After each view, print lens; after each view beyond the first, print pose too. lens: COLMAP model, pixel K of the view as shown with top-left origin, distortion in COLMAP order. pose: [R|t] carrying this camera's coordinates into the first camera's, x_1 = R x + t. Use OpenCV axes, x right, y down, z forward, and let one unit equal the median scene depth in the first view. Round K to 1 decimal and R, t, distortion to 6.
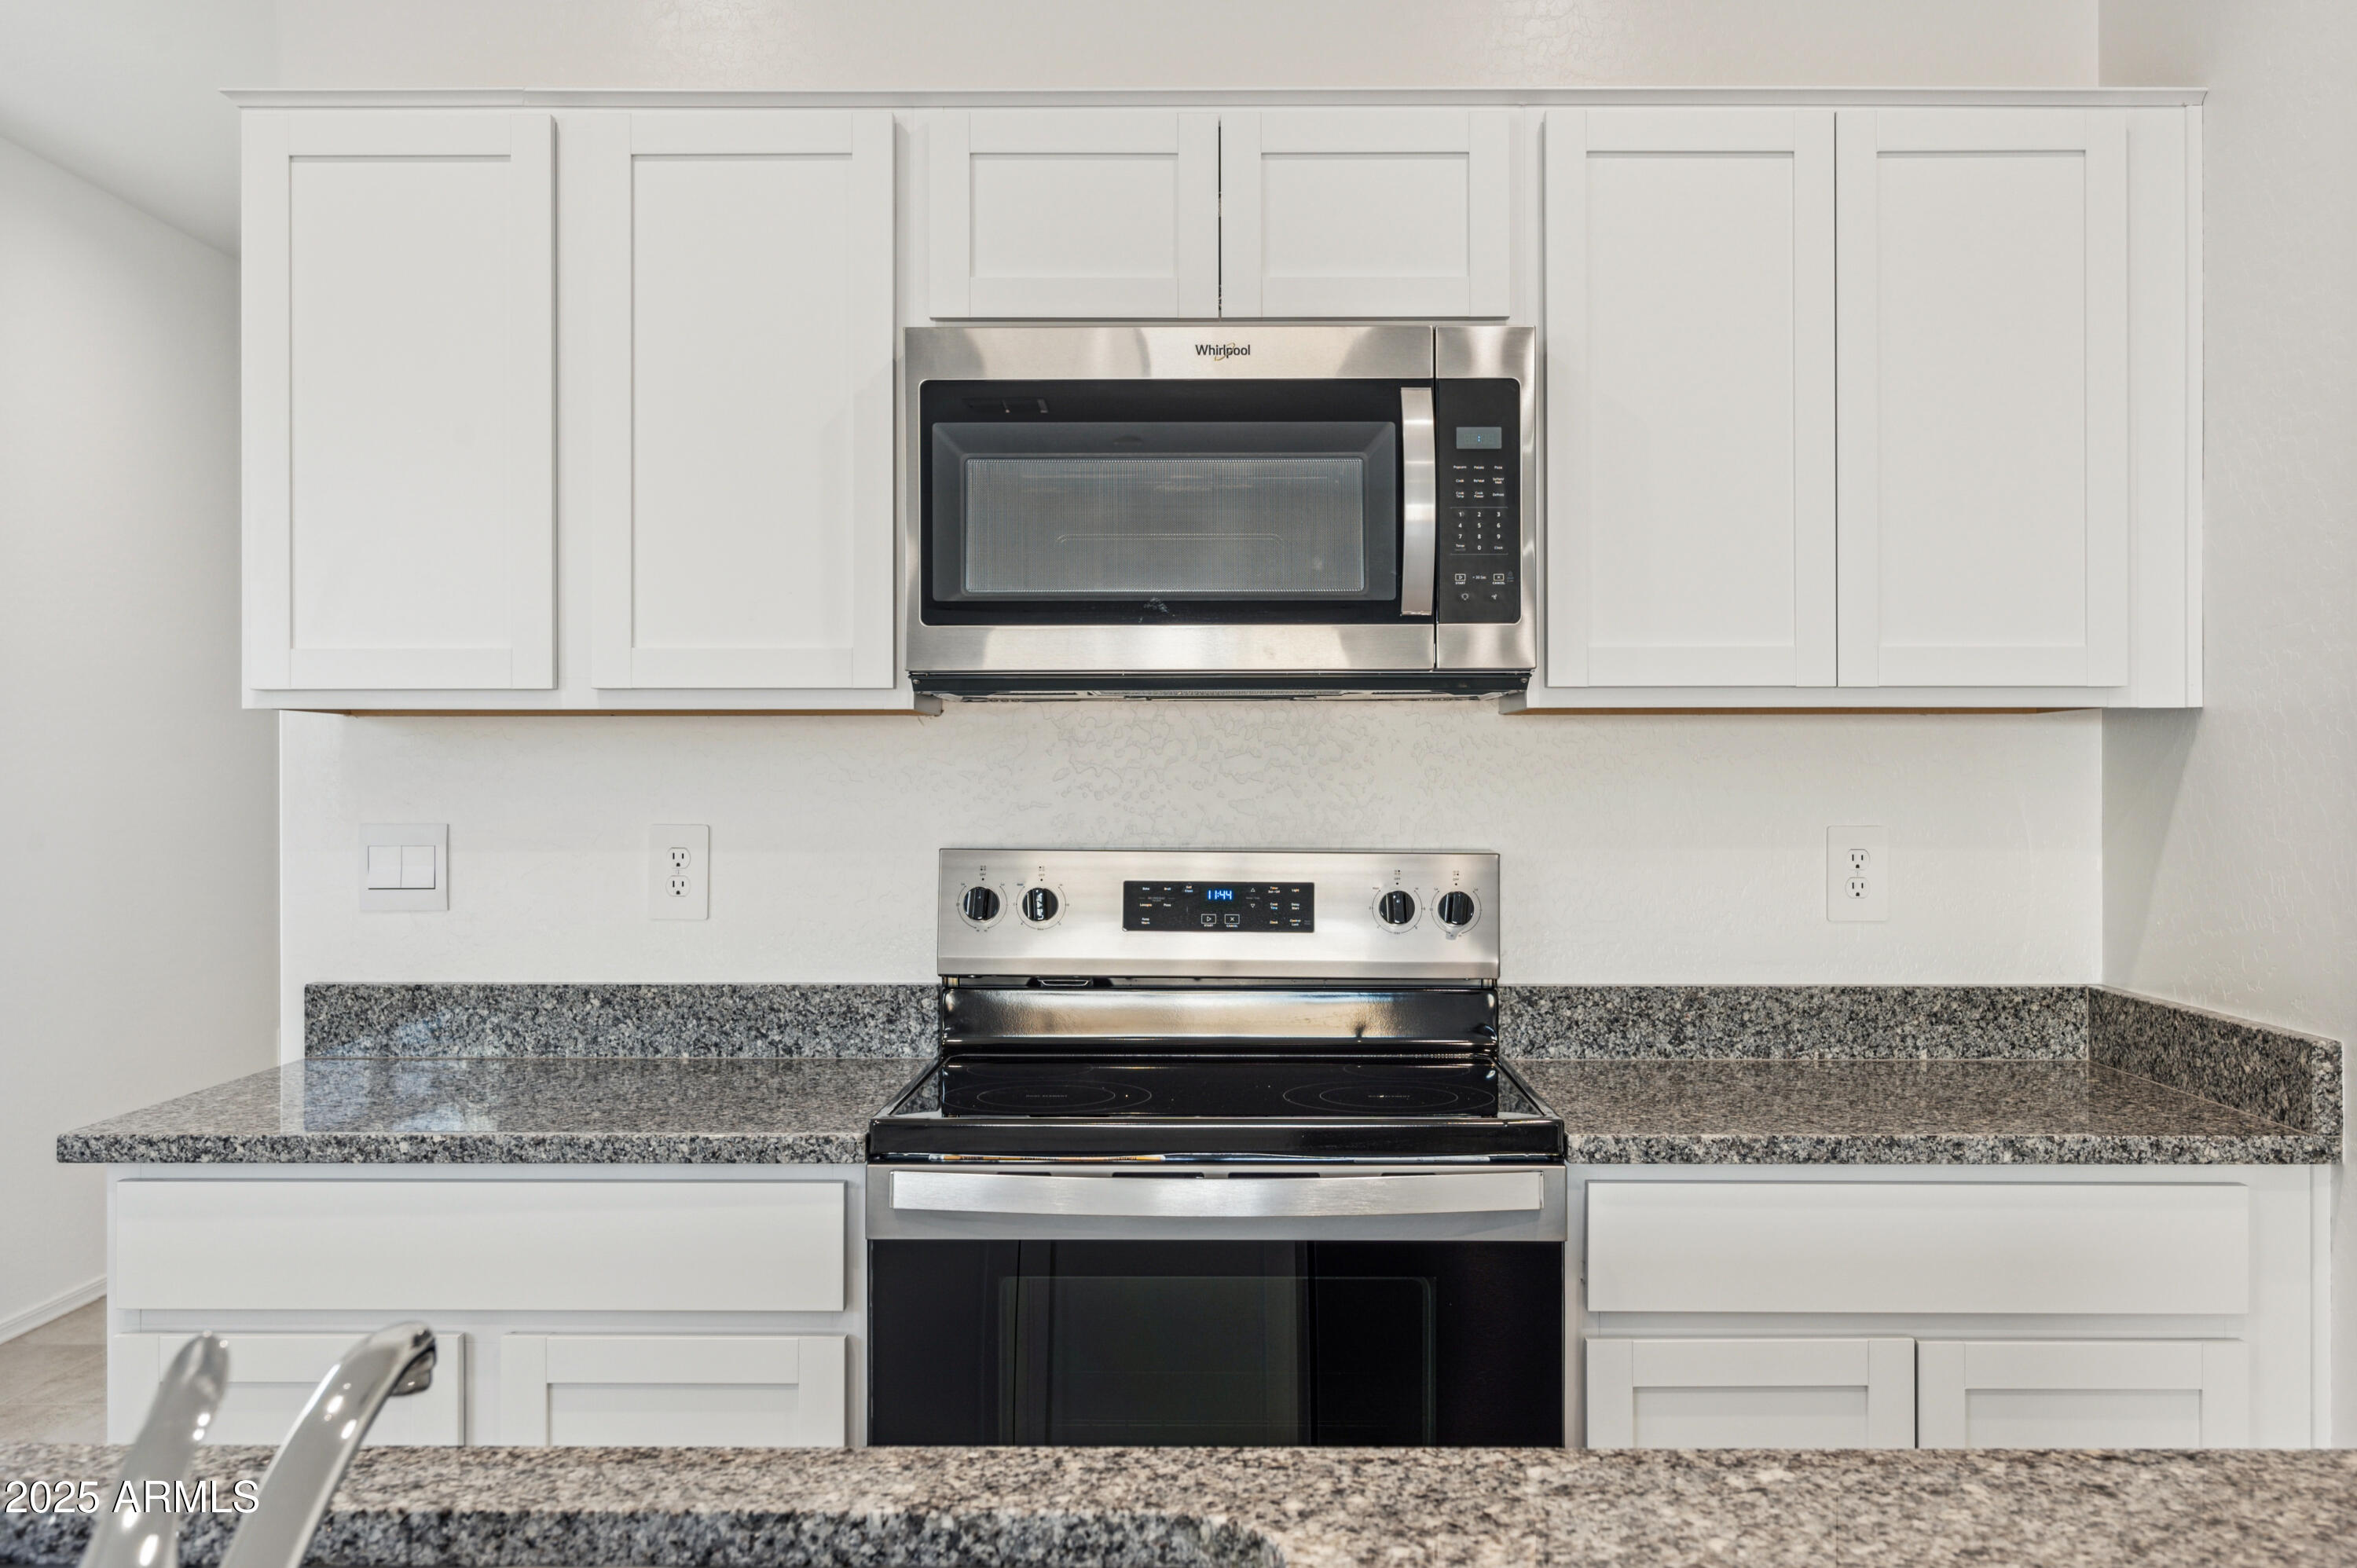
lens RADIAL K [[2121.8, 0, 1191.4], [0, 2121.8, 772.5], [0, 0, 1]] dist [-0.005155, 0.006148]
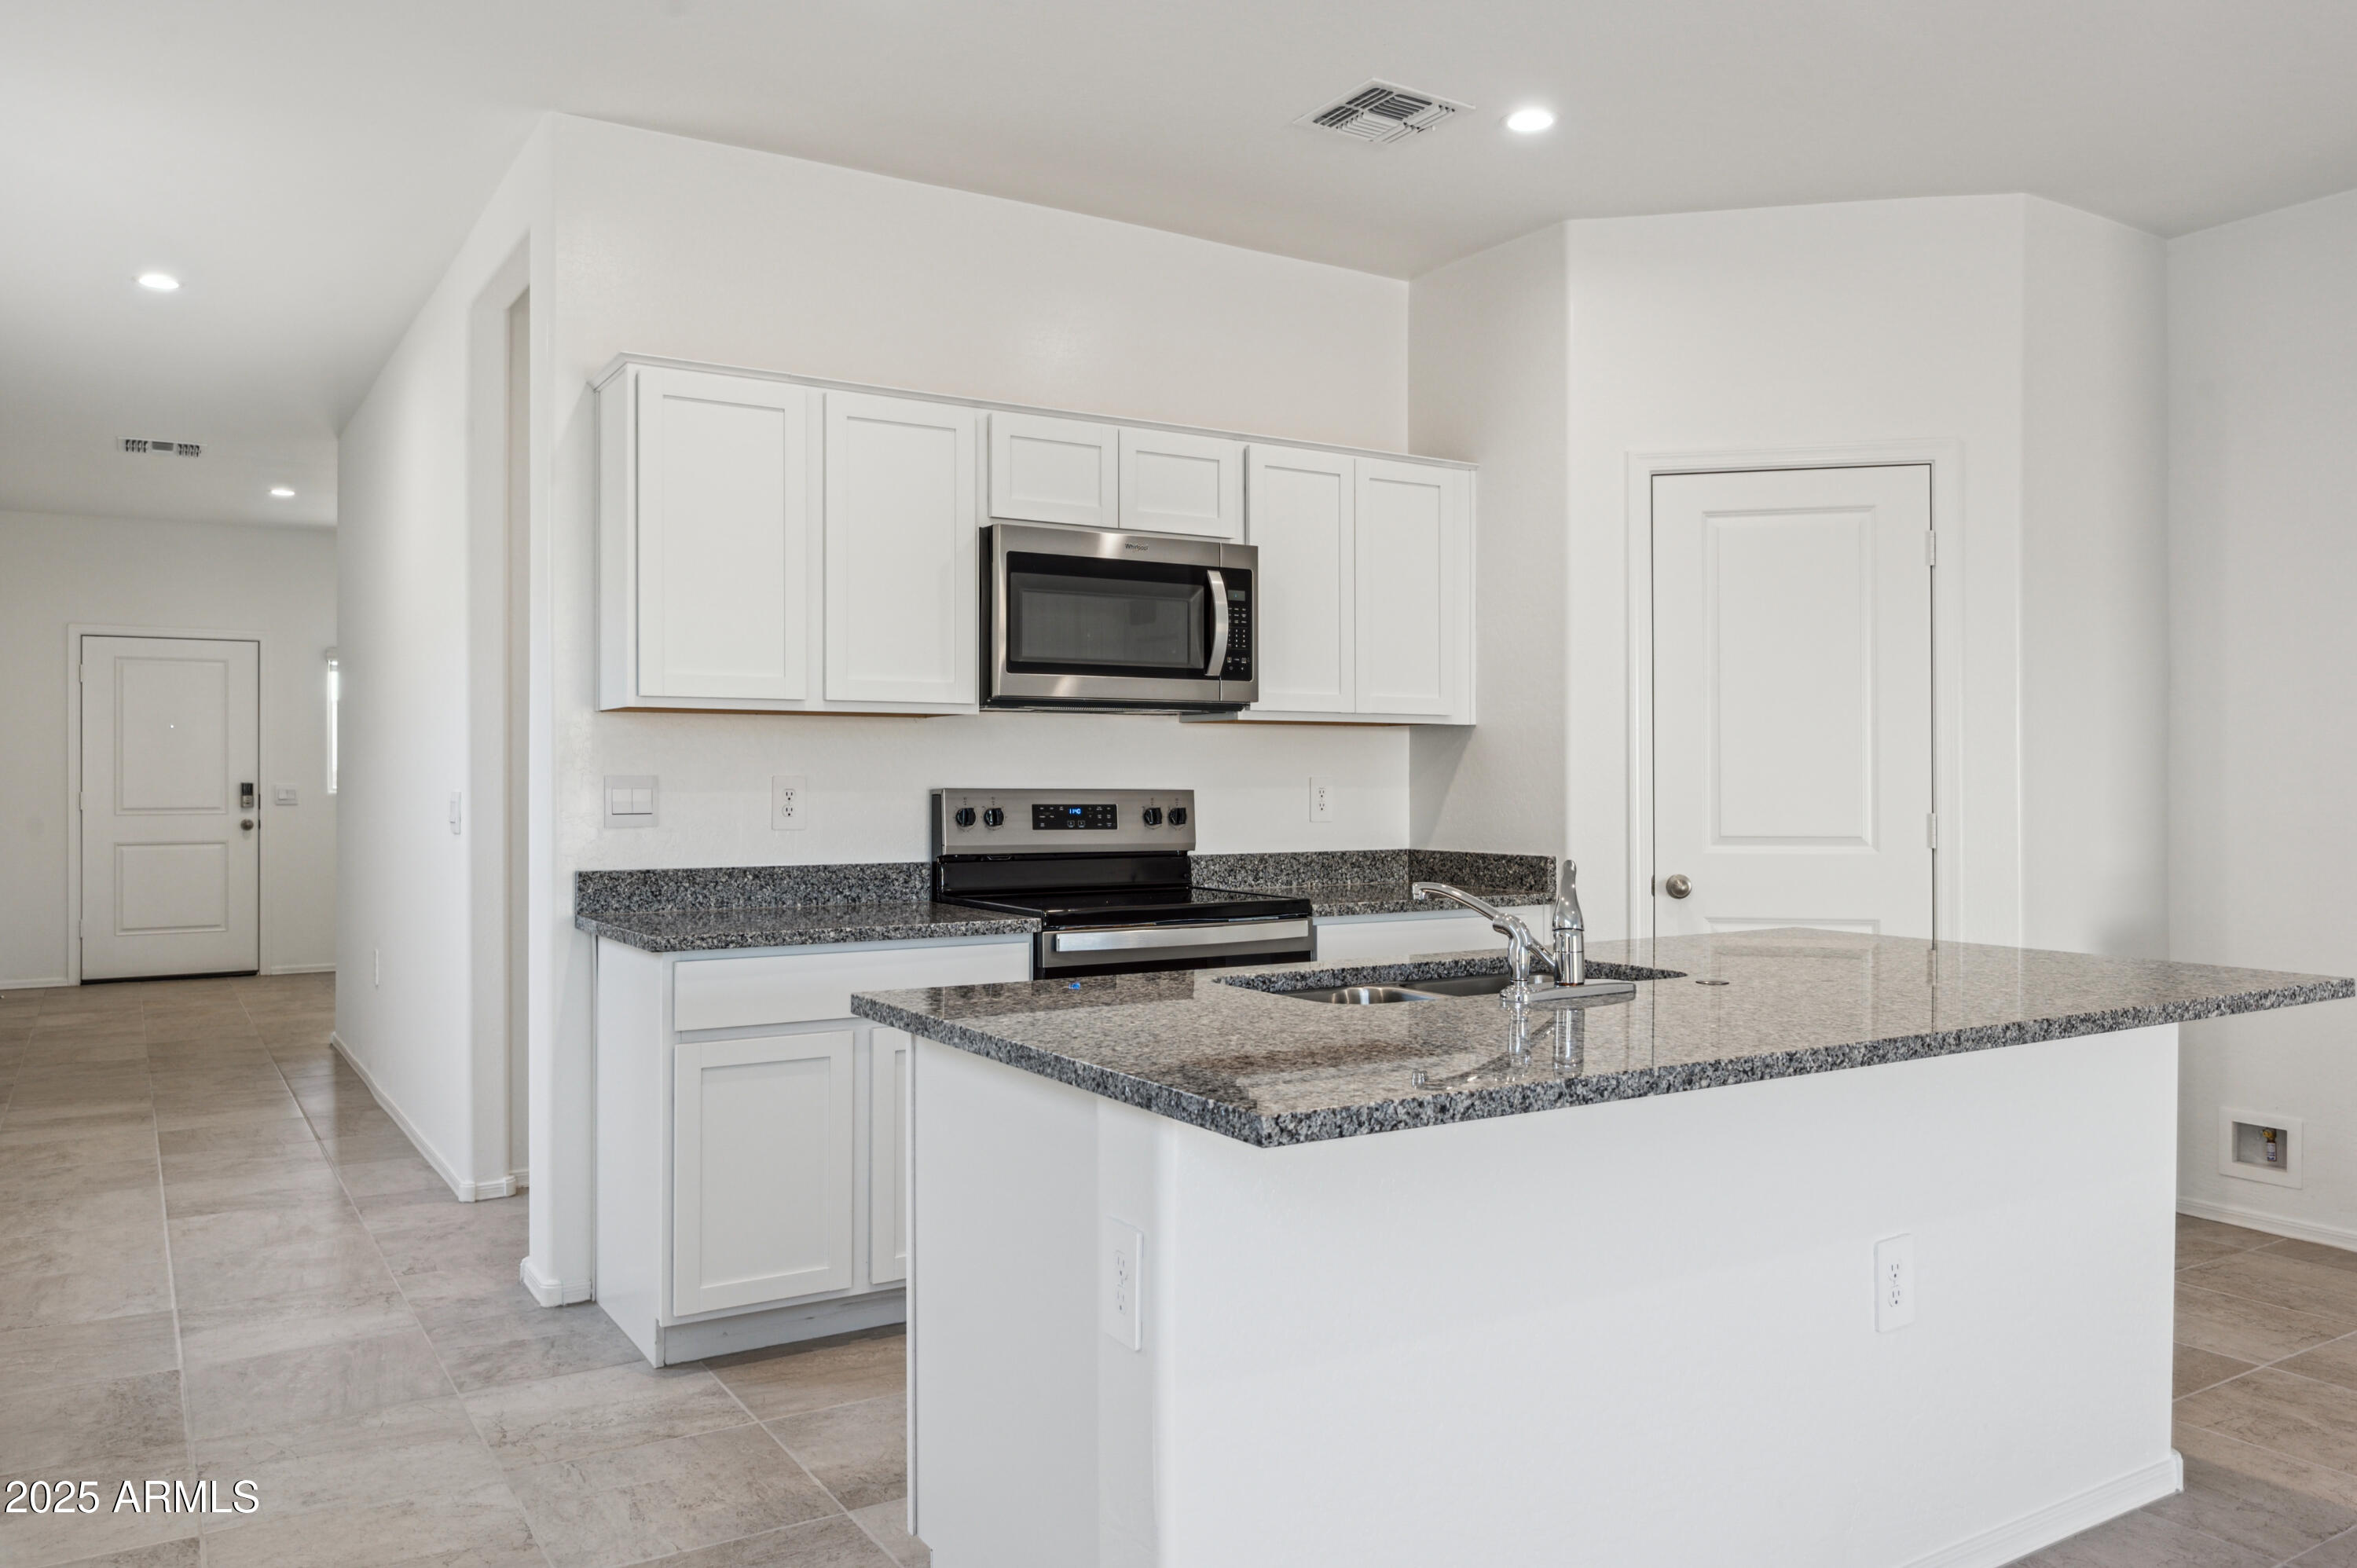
lens RADIAL K [[1707.8, 0, 1201.7], [0, 1707.8, 784.0], [0, 0, 1]] dist [-0.001648, -0.003387]
pose [[0.840402, -0.001633, 0.541961, -0.804177], [-0.001657, 0.999983, 0.005581, 0.024783], [-0.541961, -0.005588, 0.840385, -0.431261]]
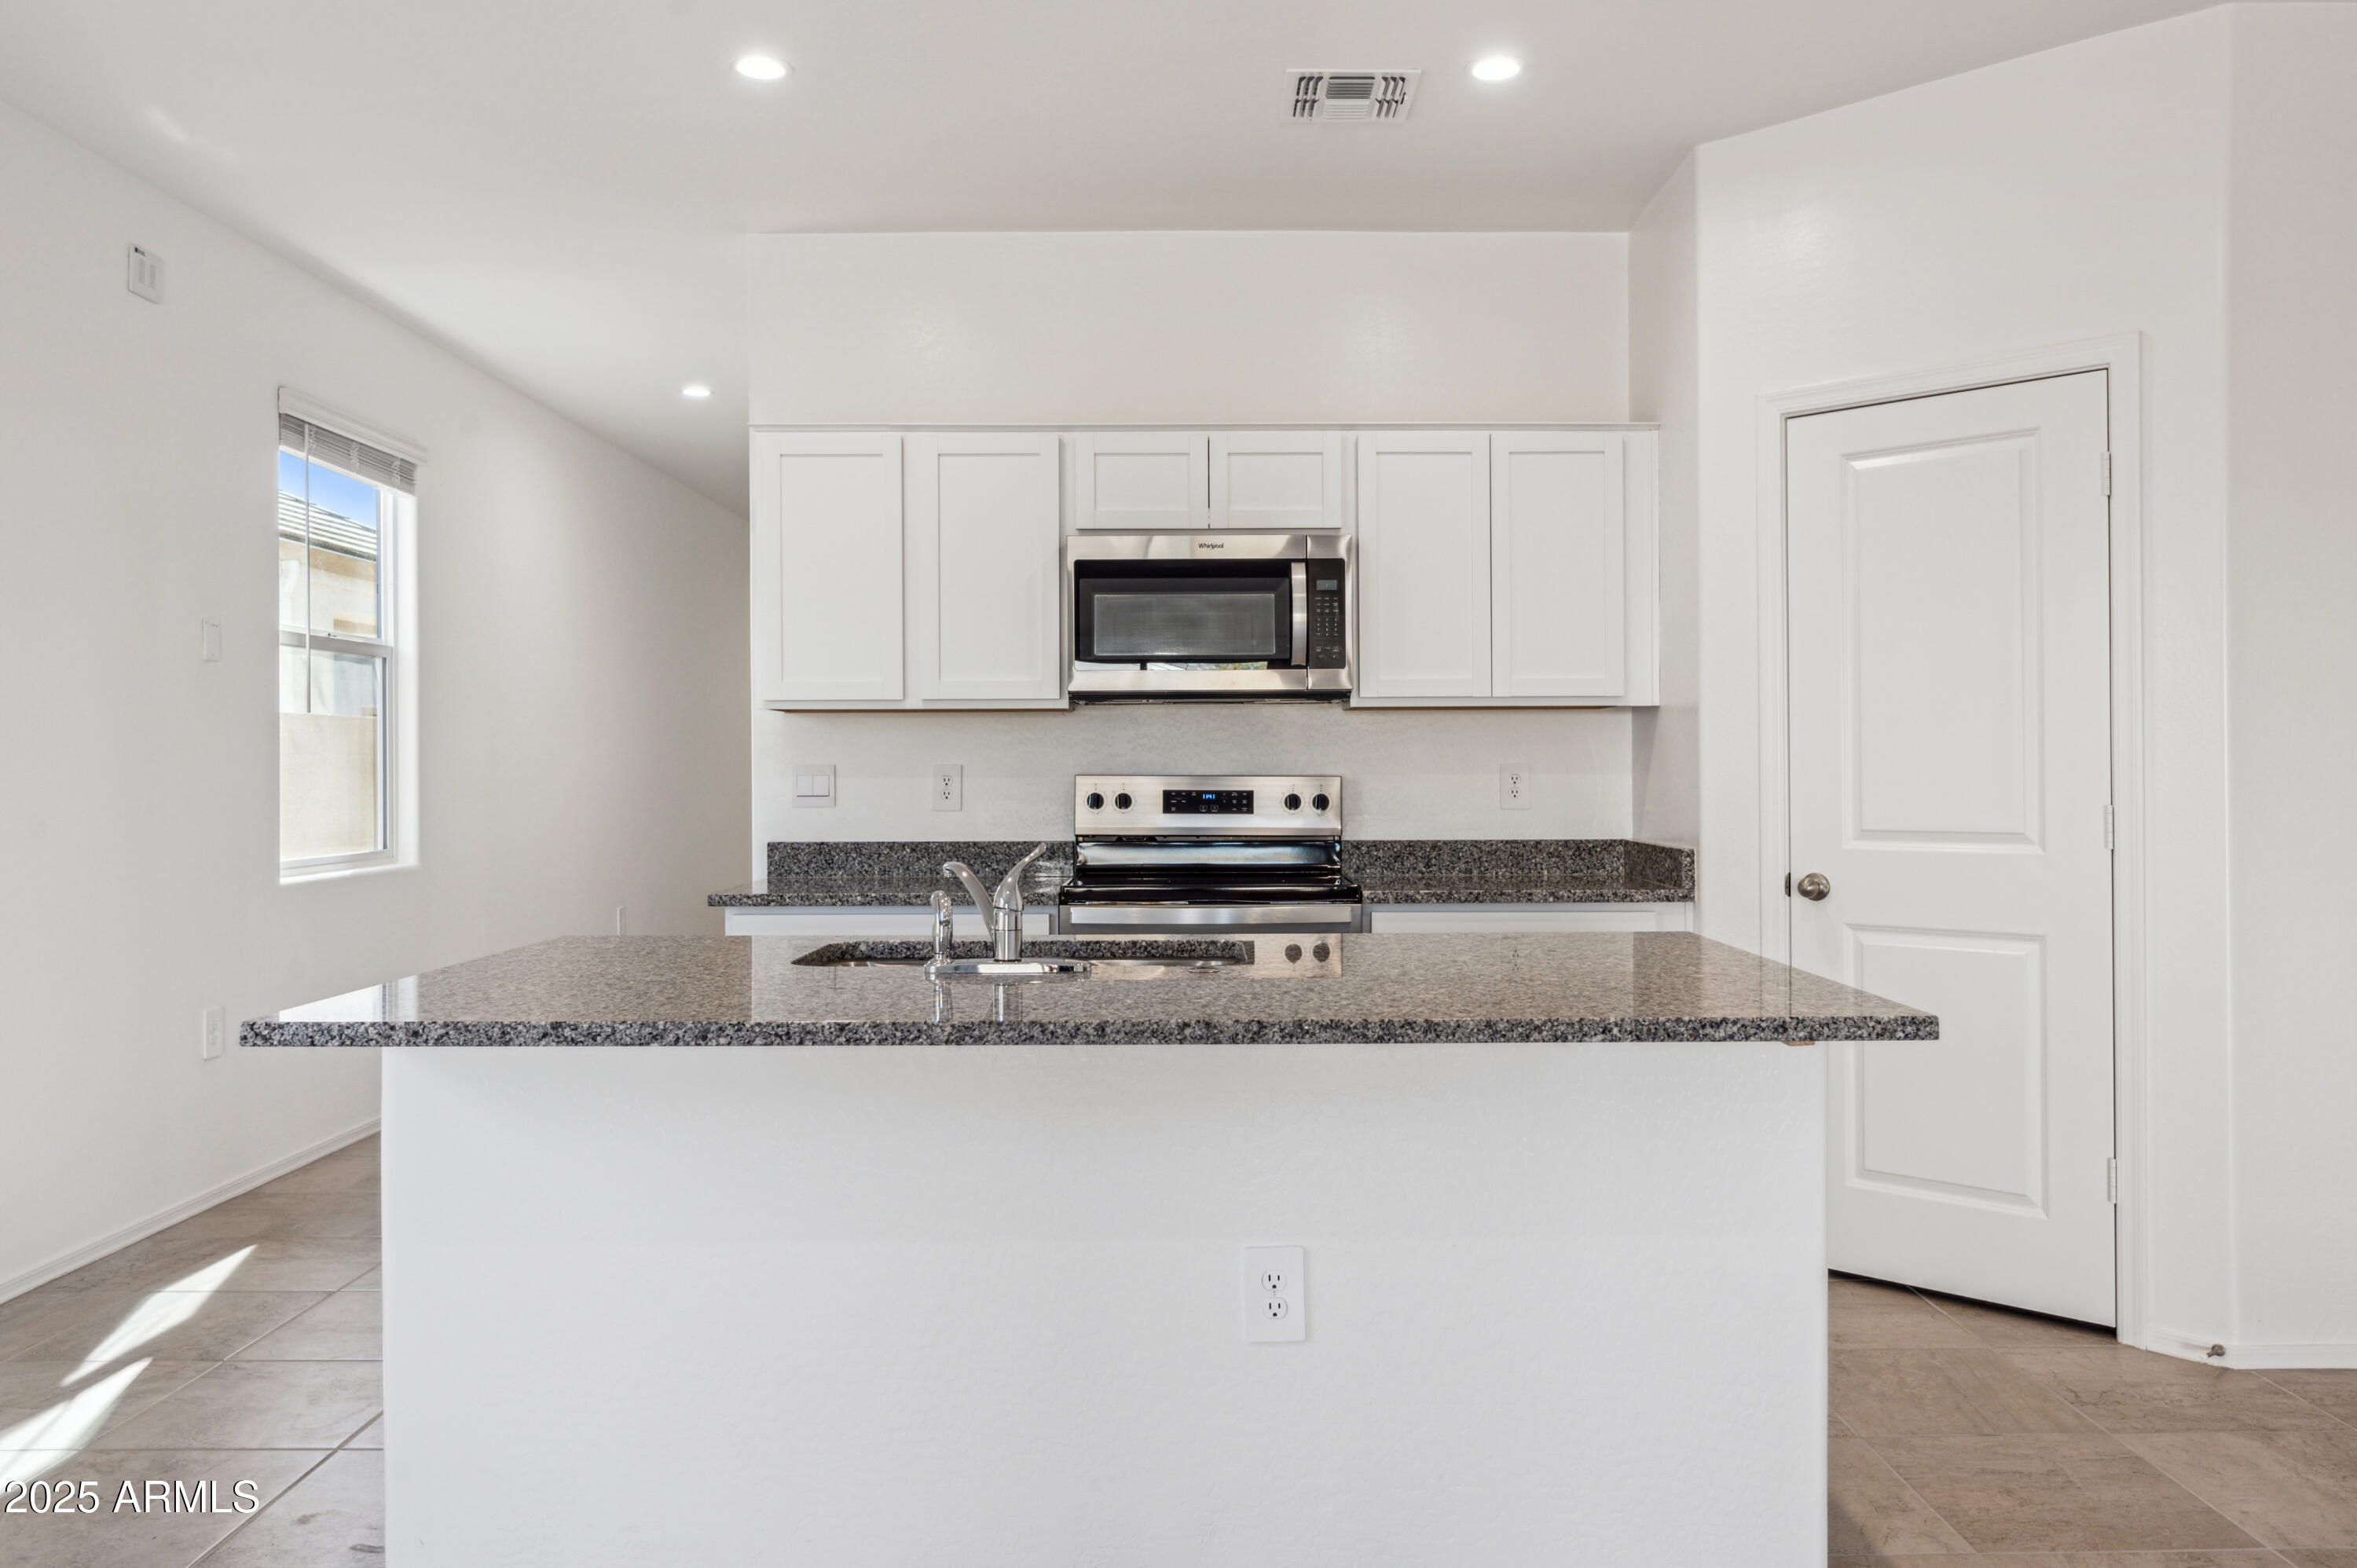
lens RADIAL K [[1707.8, 0, 1189.2], [0, 1707.8, 774.6], [0, 0, 1]] dist [-0.001648, -0.003387]
pose [[0.999868, -0.004250, 0.015703, -0.034730], [0.004132, 0.999963, 0.007517, 0.024858], [-0.015735, -0.007451, 0.999848, -0.740995]]
